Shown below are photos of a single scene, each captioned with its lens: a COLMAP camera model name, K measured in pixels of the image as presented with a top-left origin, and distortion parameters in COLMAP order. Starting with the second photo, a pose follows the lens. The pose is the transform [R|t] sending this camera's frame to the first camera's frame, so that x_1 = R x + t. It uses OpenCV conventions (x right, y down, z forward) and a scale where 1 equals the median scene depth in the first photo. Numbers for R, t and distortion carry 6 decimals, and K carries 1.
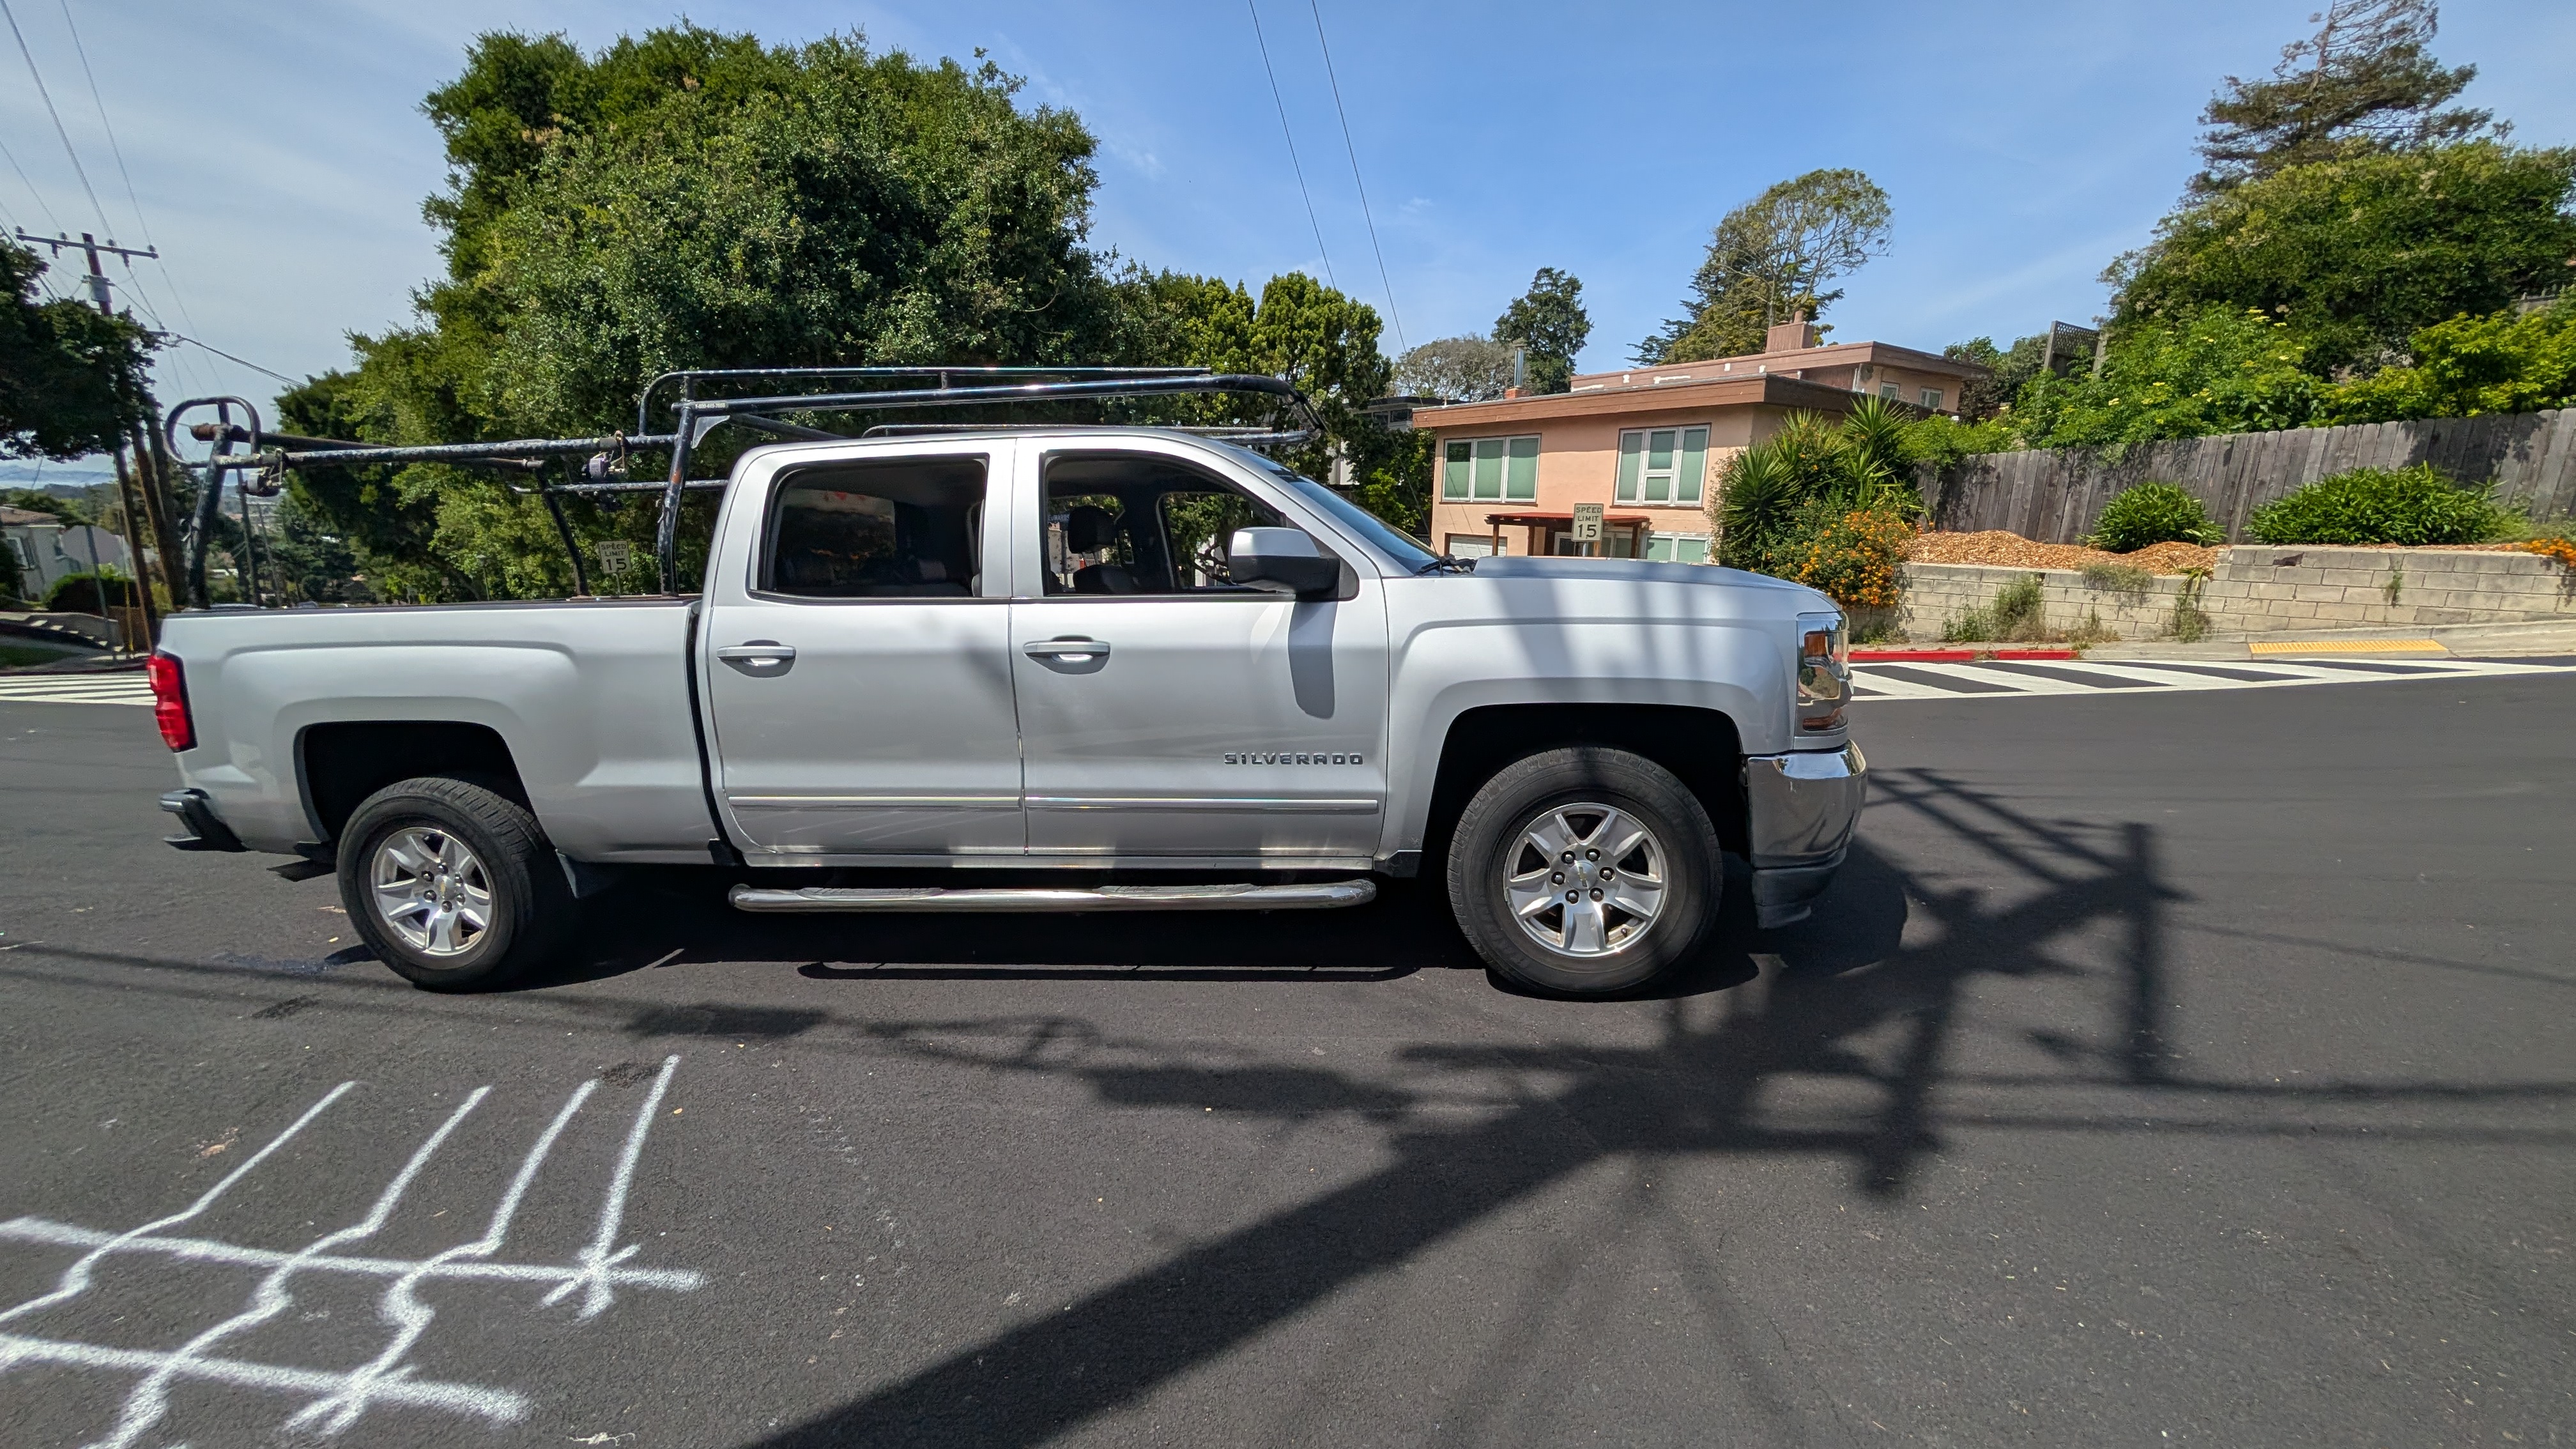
lens RADIAL K [[943.5, 0, 1314.0], [0, 943.5, 727.7], [0, 0, 1]] dist [-0.000009, 0.000071]
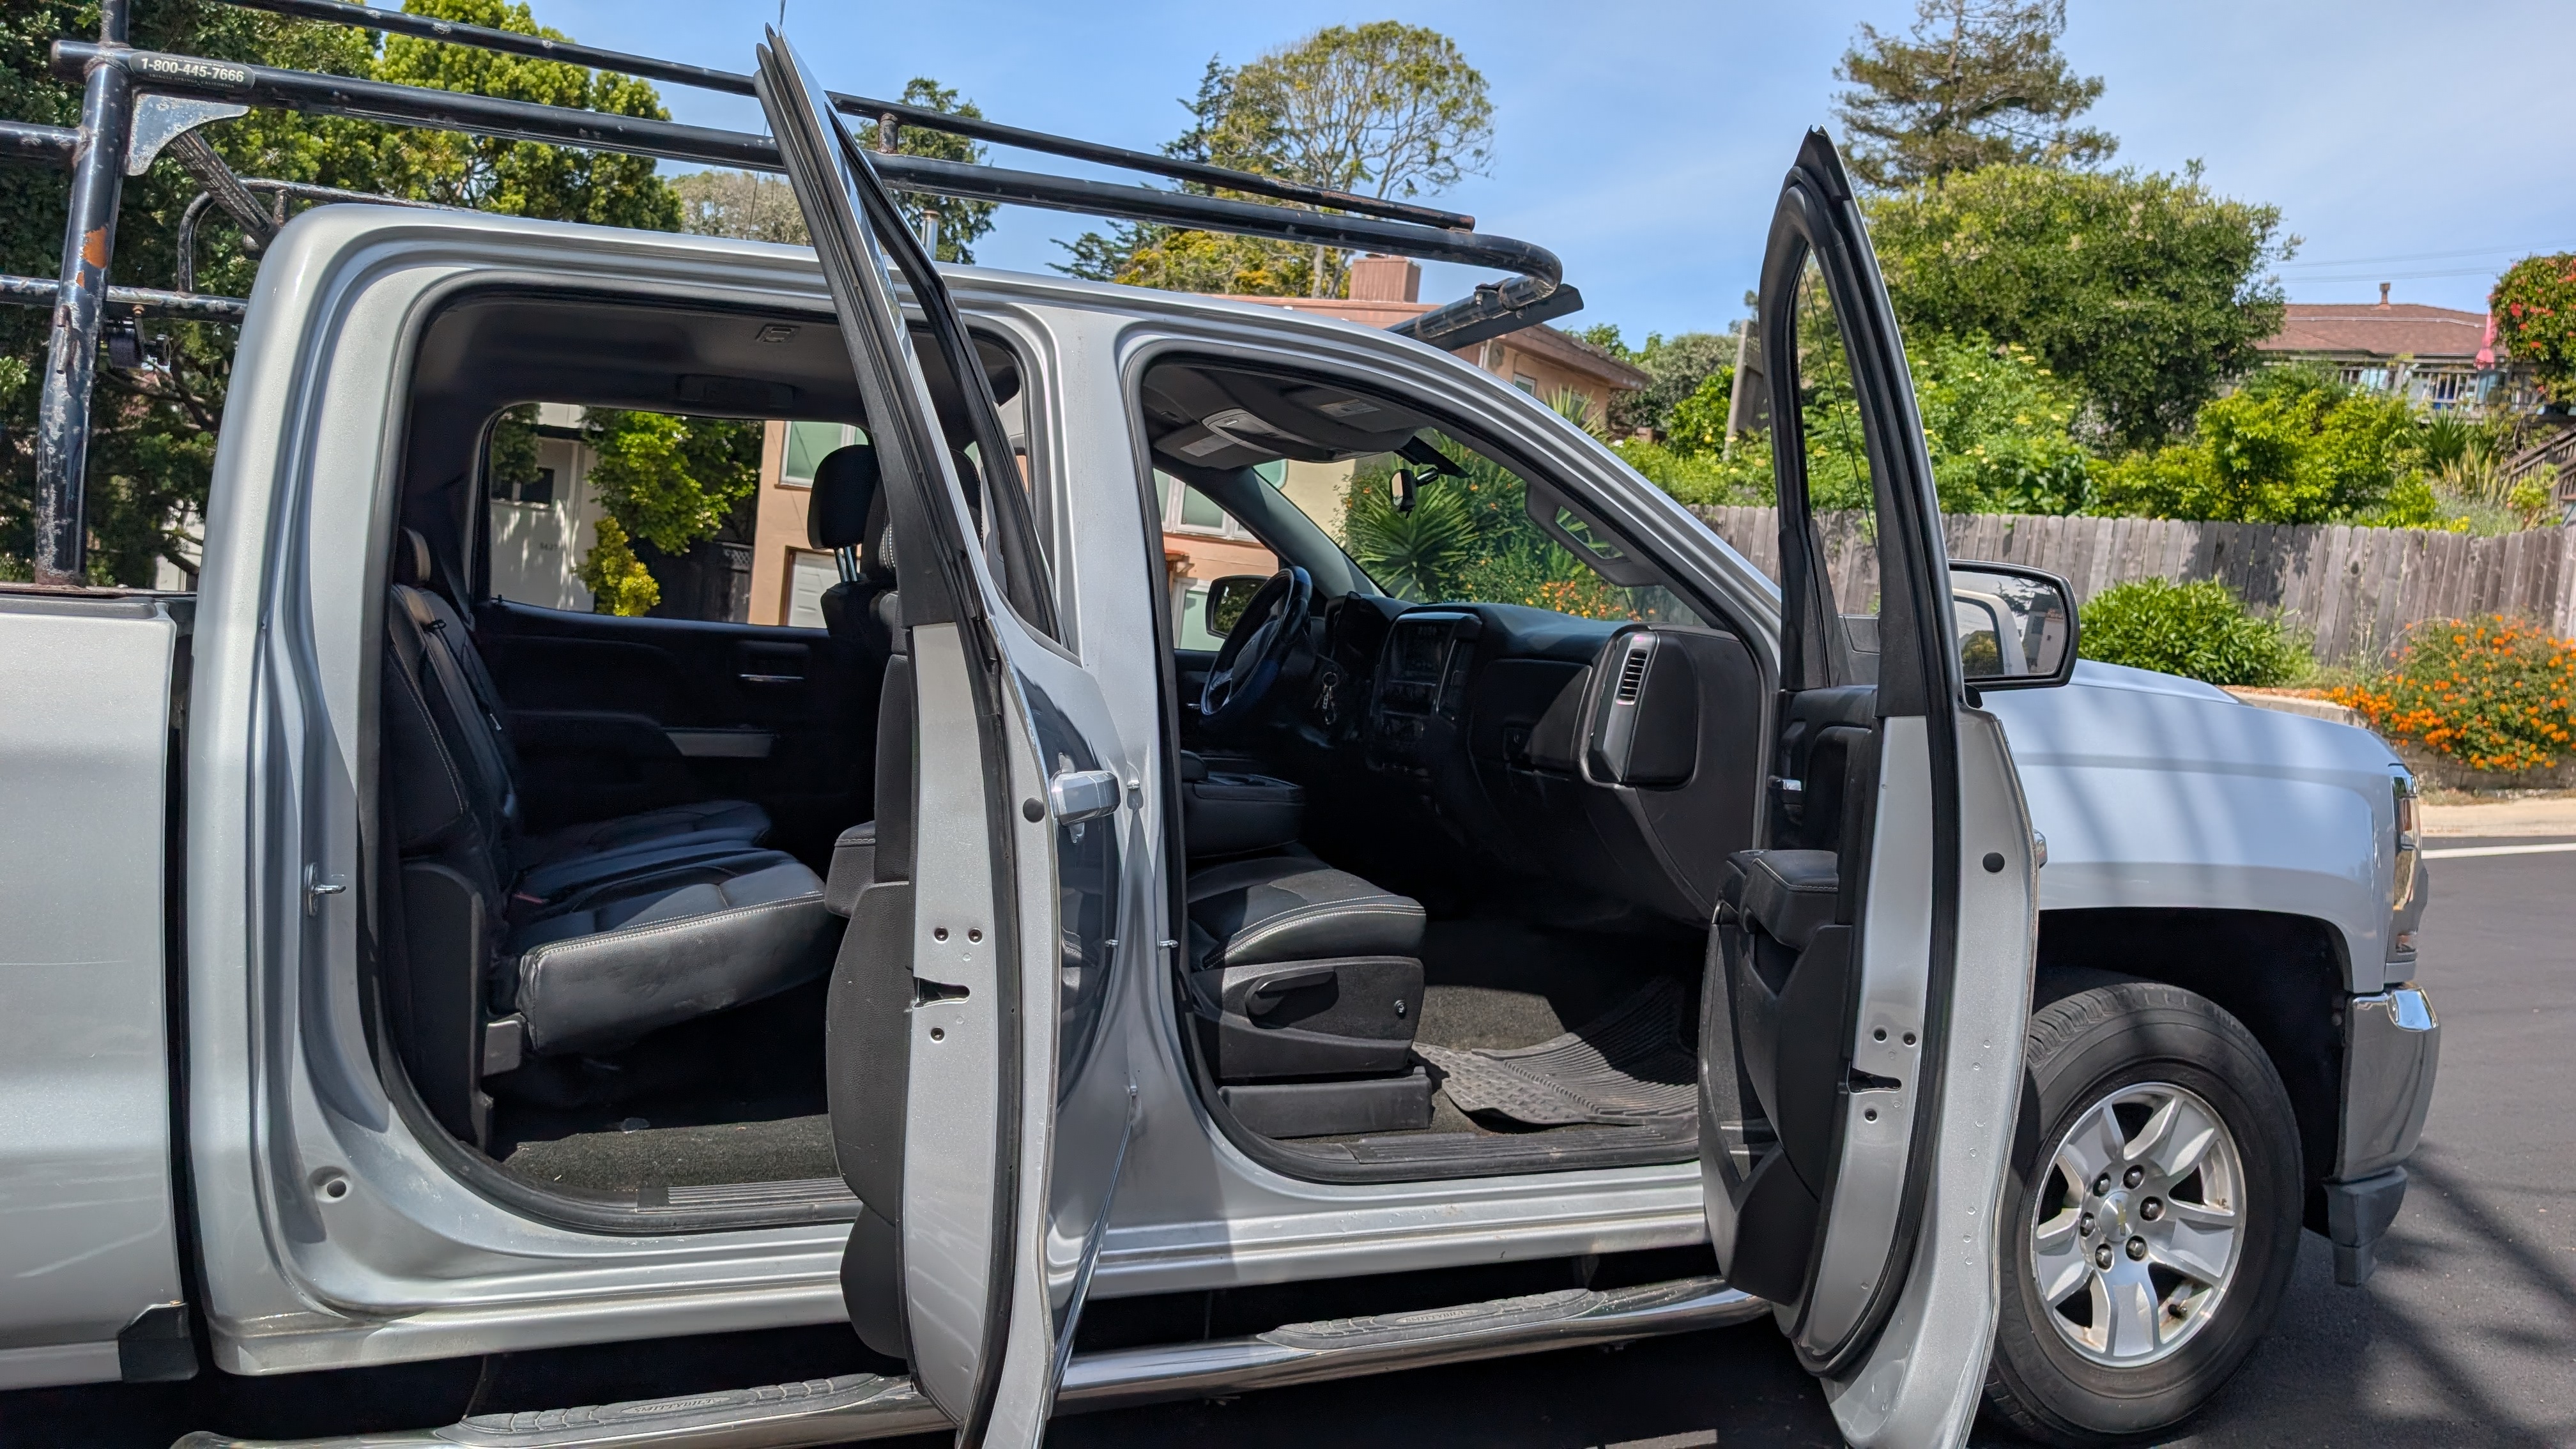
lens RADIAL K [[1833.5, 0, 1288.0], [0, 1833.5, 724.5], [0, 0, 1]] dist [0.013382, -0.010052]
pose [[0.887262, 0.046780, 0.458887, -0.138577], [0.005315, 0.993741, -0.111582, -0.002781], [-0.461235, 0.101442, 0.881460, 0.050227]]
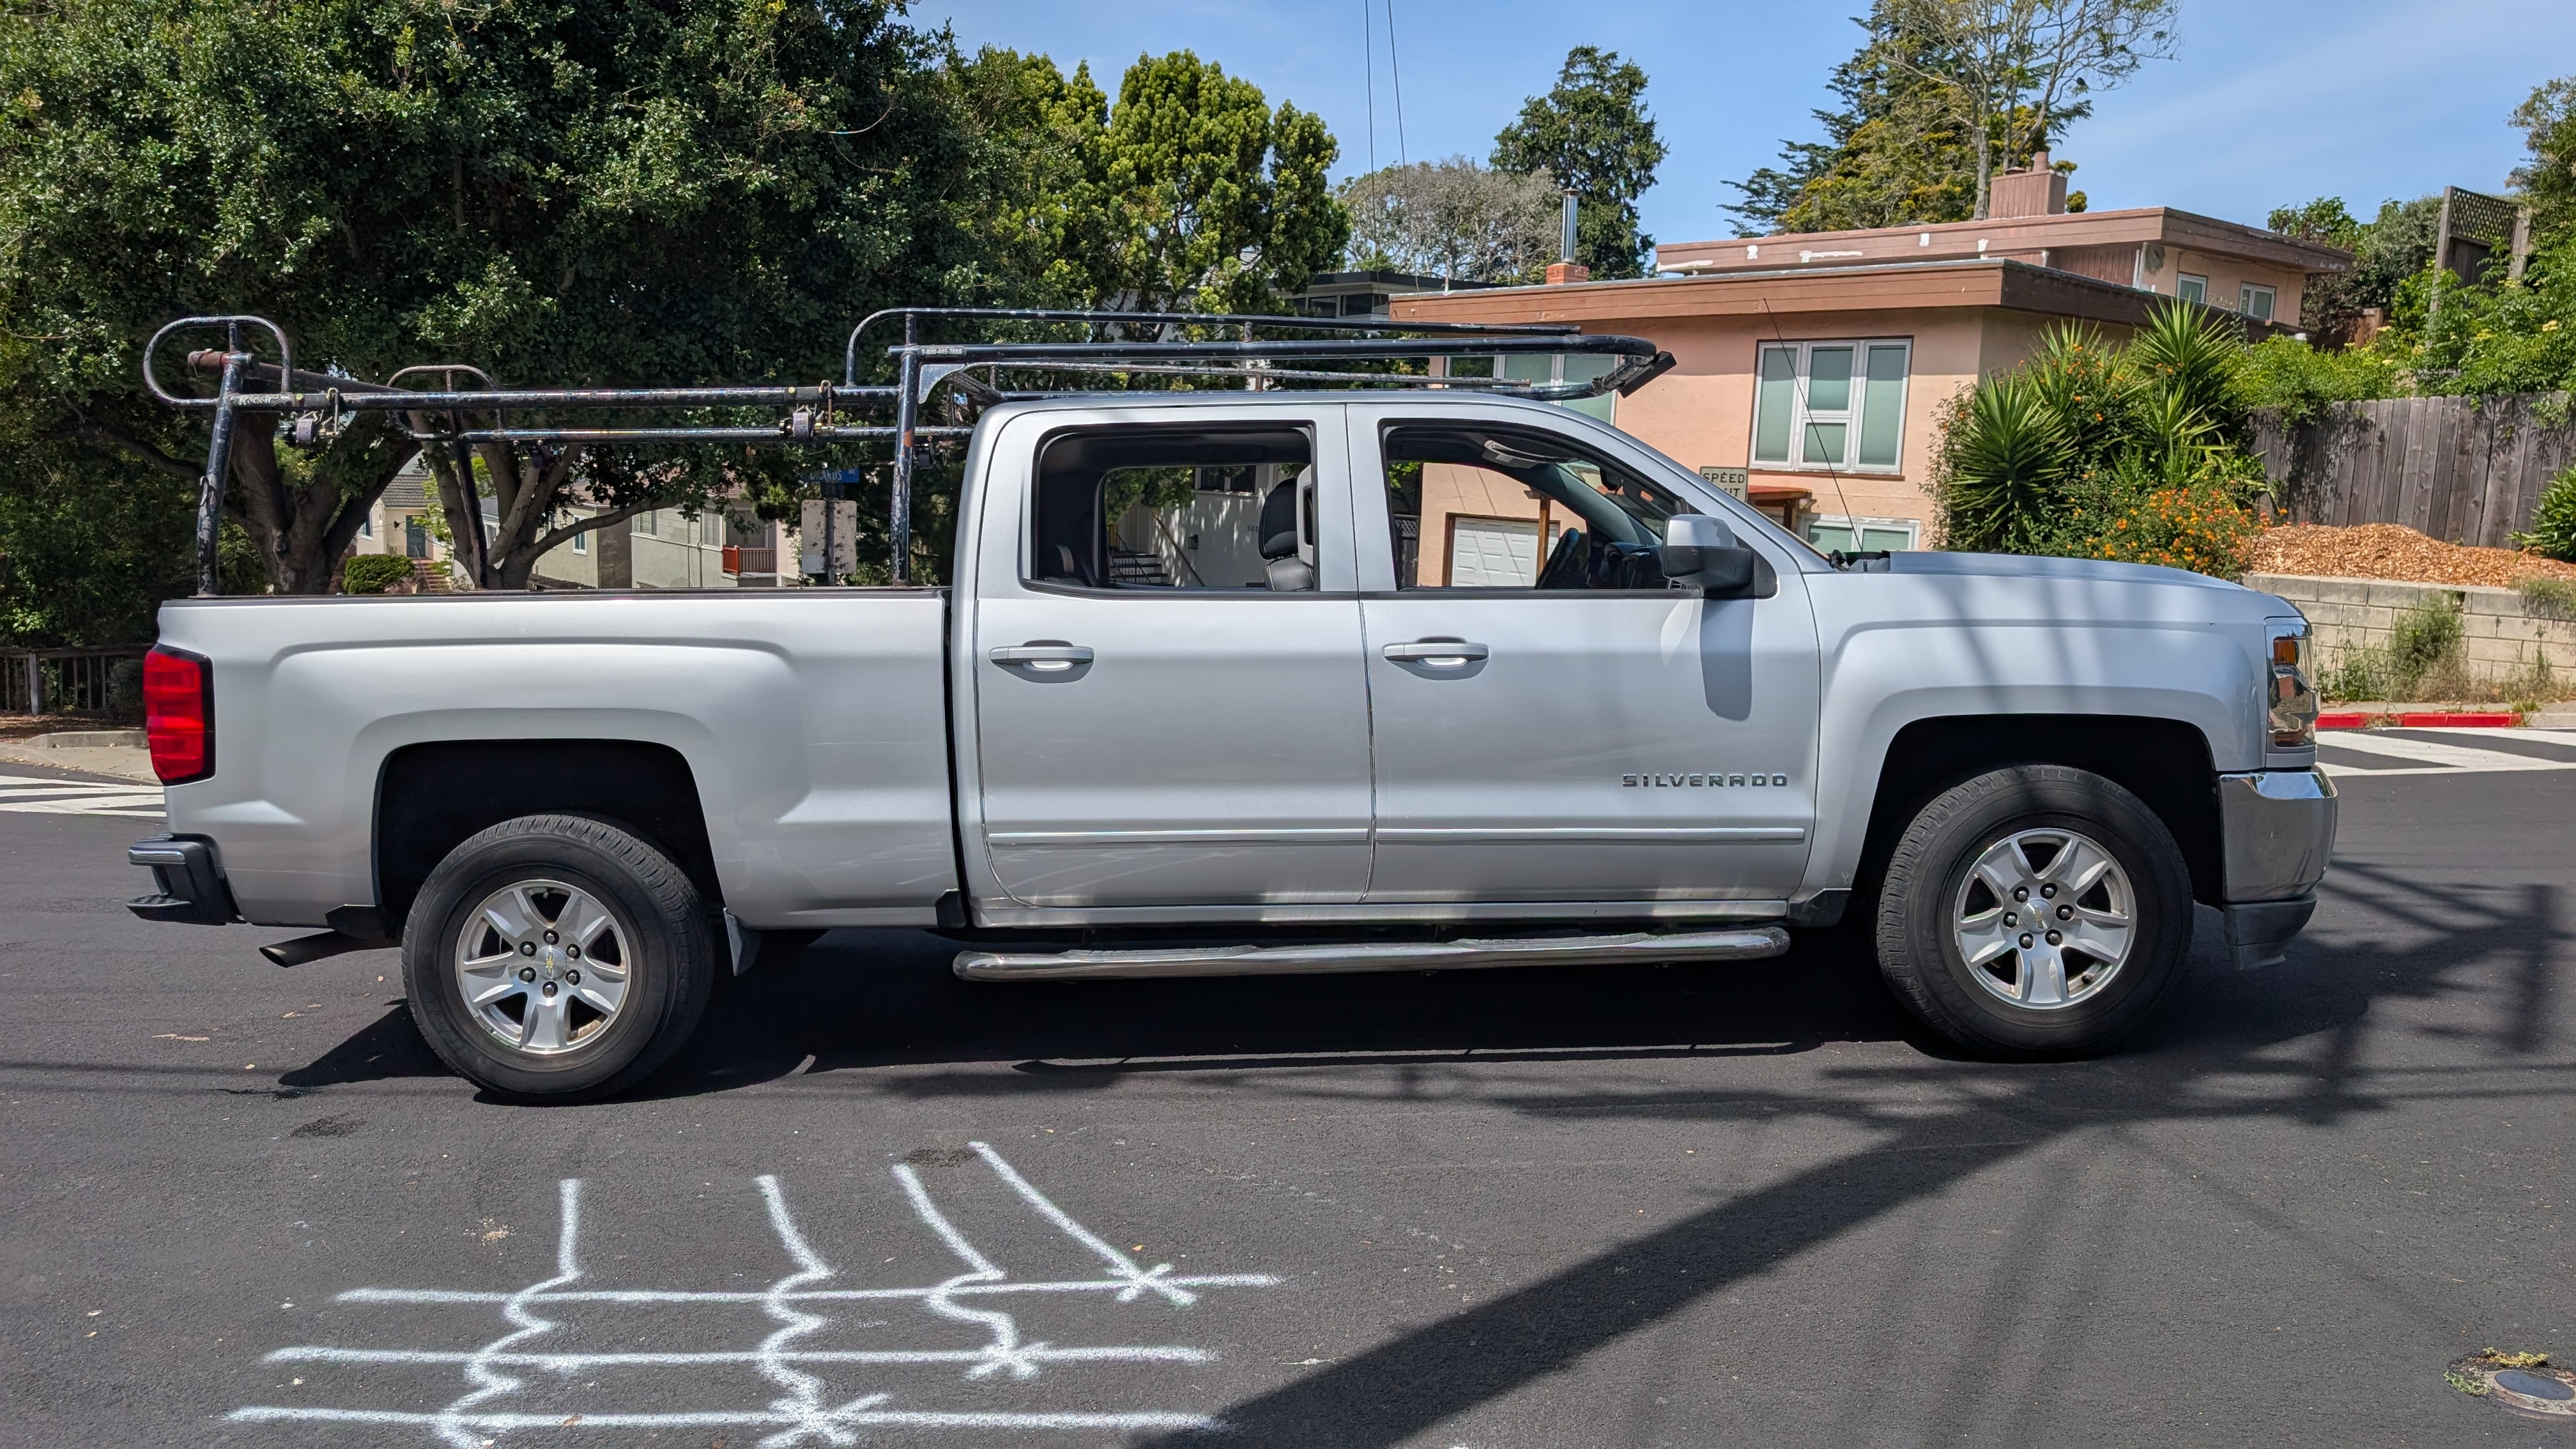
lens RADIAL K [[1833.5, 0, 1288.0], [0, 1833.5, 724.5], [0, 0, 1]] dist [0.013382, -0.010052]
pose [[0.995546, 0.005960, 0.094089, -0.117538], [0.002047, 0.996398, -0.084778, 0.025925], [-0.094255, 0.084593, 0.991948, -0.131866]]
